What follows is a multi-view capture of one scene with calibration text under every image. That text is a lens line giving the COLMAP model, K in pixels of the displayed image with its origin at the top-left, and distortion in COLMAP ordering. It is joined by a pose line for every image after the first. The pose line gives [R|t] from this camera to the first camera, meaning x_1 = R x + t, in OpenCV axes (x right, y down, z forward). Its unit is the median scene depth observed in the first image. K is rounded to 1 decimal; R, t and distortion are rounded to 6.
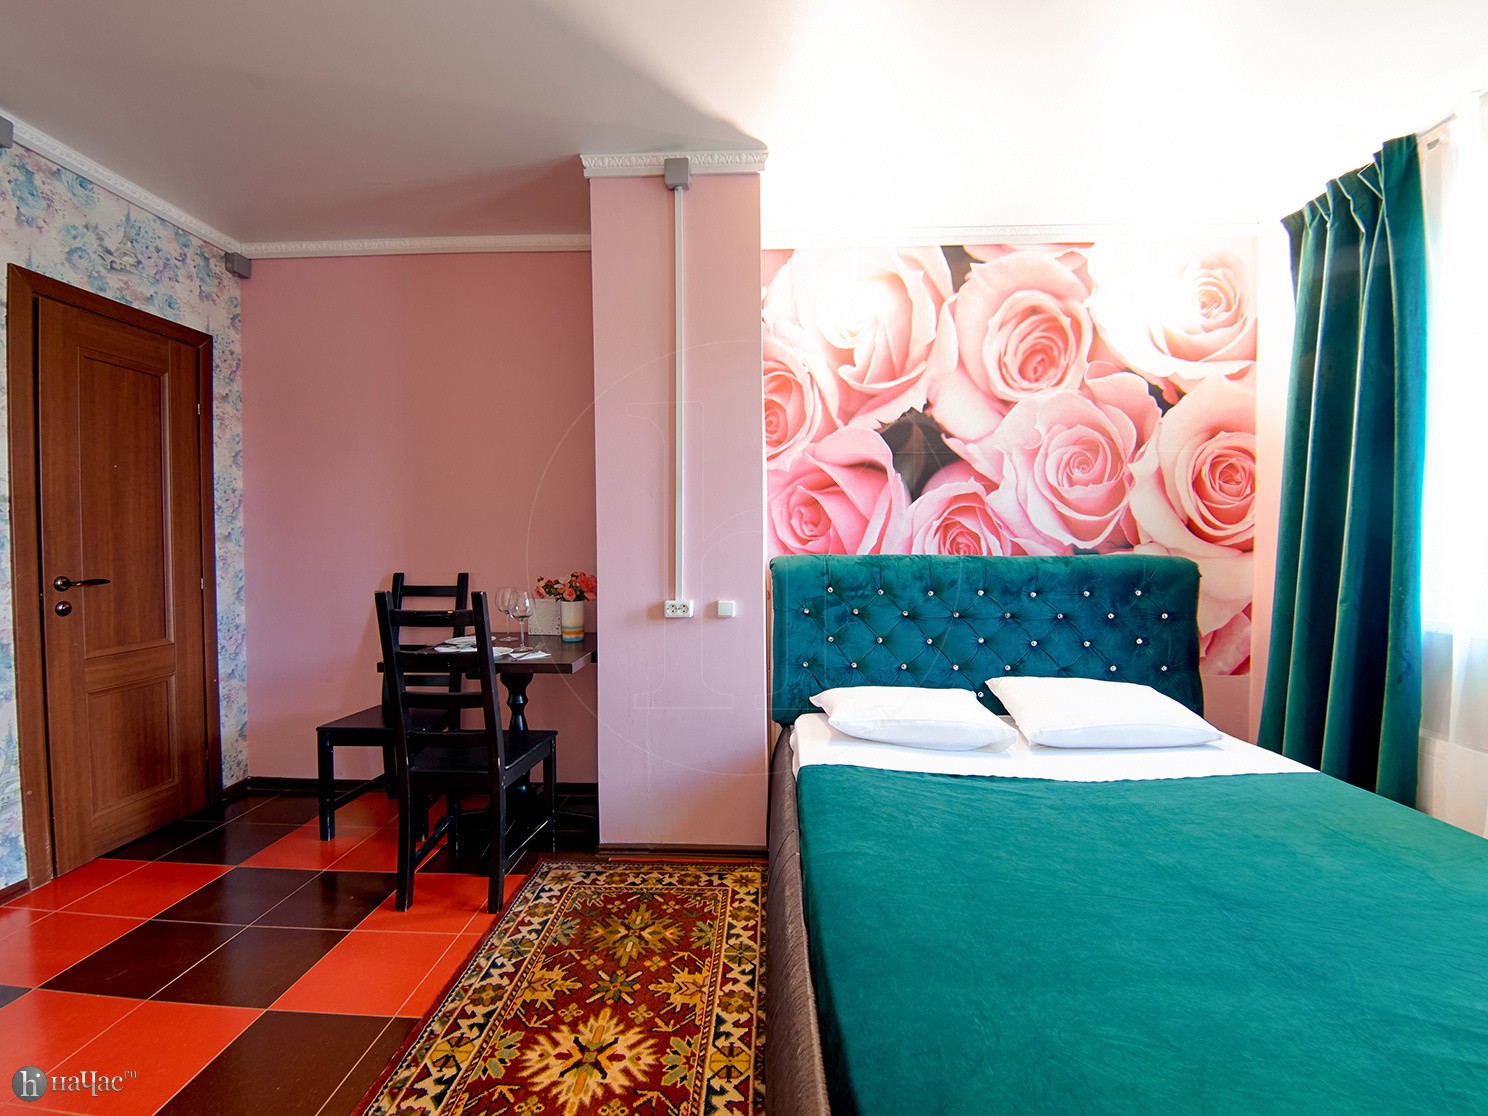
lens RADIAL K [[627.6, 0, 739.5], [0, 627.6, 561.0], [0, 0, 1]] dist [0.007568, -0.014823]
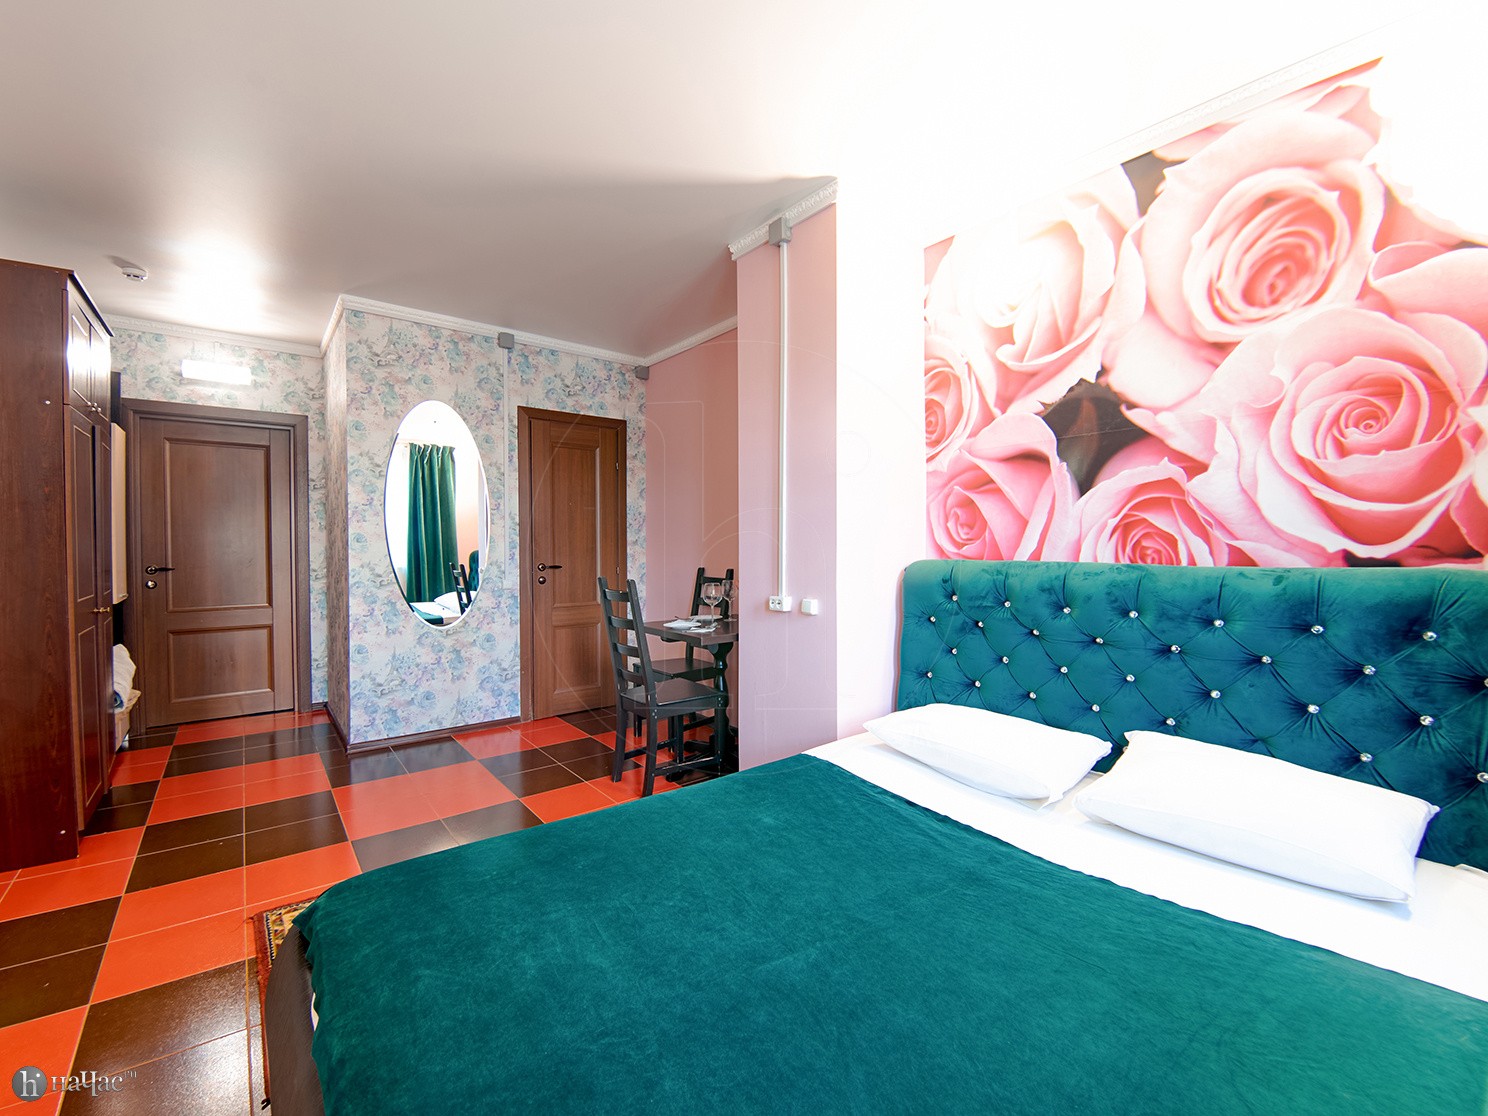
lens RADIAL K [[627.6, 0, 739.9], [0, 627.6, 559.4], [0, 0, 1]] dist [0.007568, -0.014823]
pose [[0.656577, 0.017492, -0.754056, 0.652779], [-0.022057, 0.999749, 0.003986, -0.007611], [0.753936, 0.014015, 0.656798, 0.157946]]
